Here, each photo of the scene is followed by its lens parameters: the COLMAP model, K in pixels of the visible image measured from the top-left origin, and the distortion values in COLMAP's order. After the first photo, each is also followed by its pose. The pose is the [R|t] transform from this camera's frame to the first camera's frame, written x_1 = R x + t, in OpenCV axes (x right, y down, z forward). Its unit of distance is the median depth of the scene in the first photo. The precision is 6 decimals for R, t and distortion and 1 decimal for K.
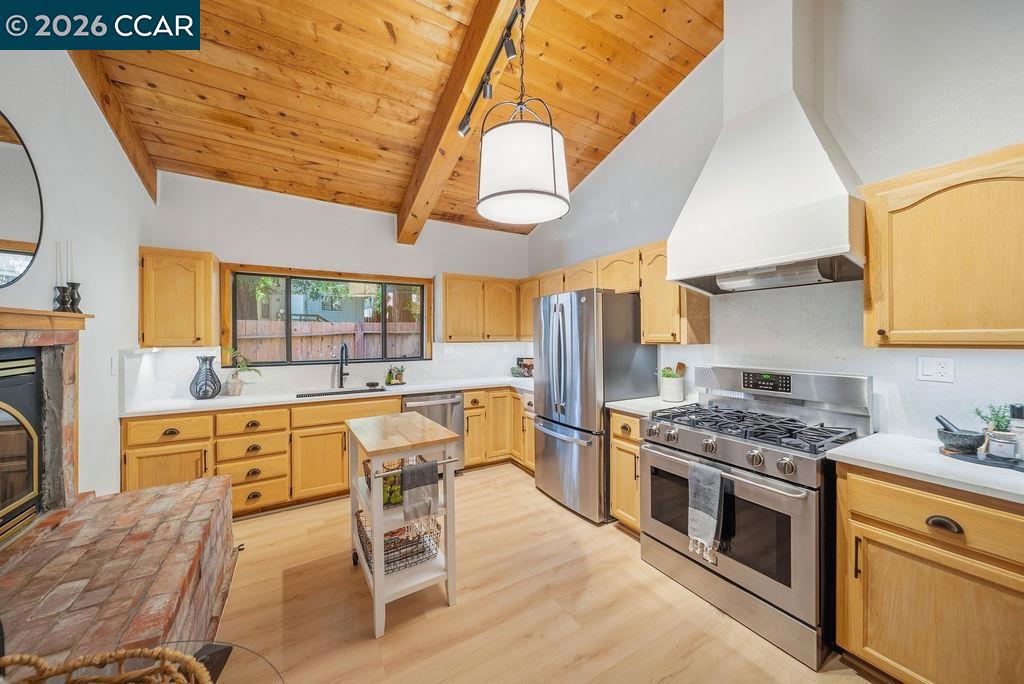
lens RADIAL K [[367.0, 0, 511.9], [0, 367.0, 337.6], [0, 0, 1]] dist [-0.001306, -0.000305]
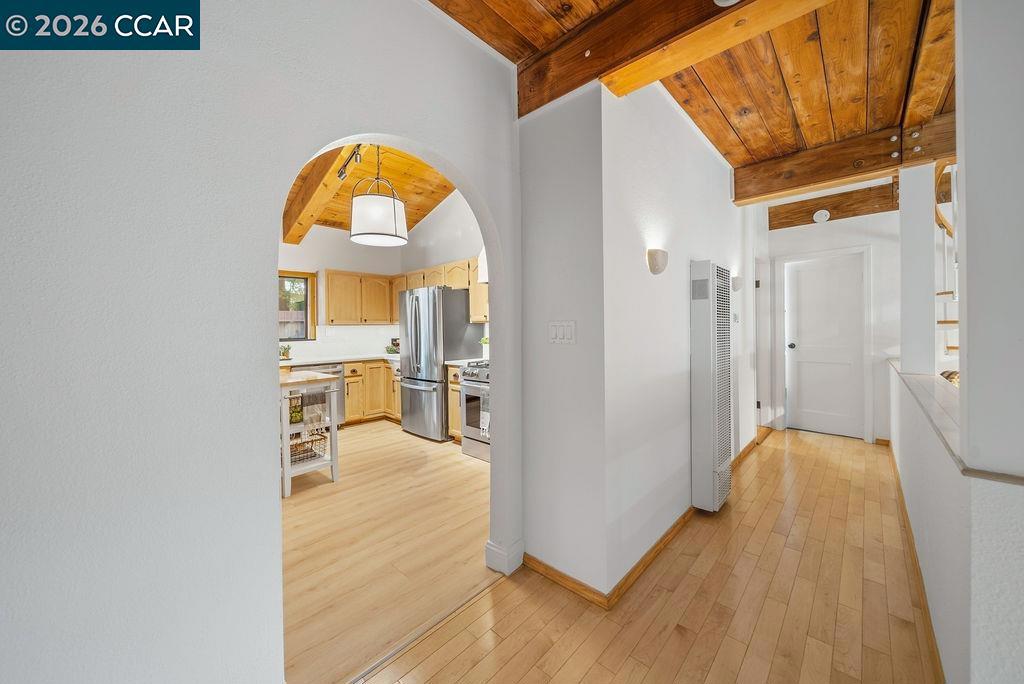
lens RADIAL K [[376.6, 0, 516.1], [0, 376.6, 328.7], [0, 0, 1]] dist [-0.001237, -0.000422]
pose [[0.957965, -0.008147, 0.286769, 0.087169], [0.008625, 0.999963, -0.000402, 0.043083], [-0.286755, 0.002858, 0.958000, -0.554403]]
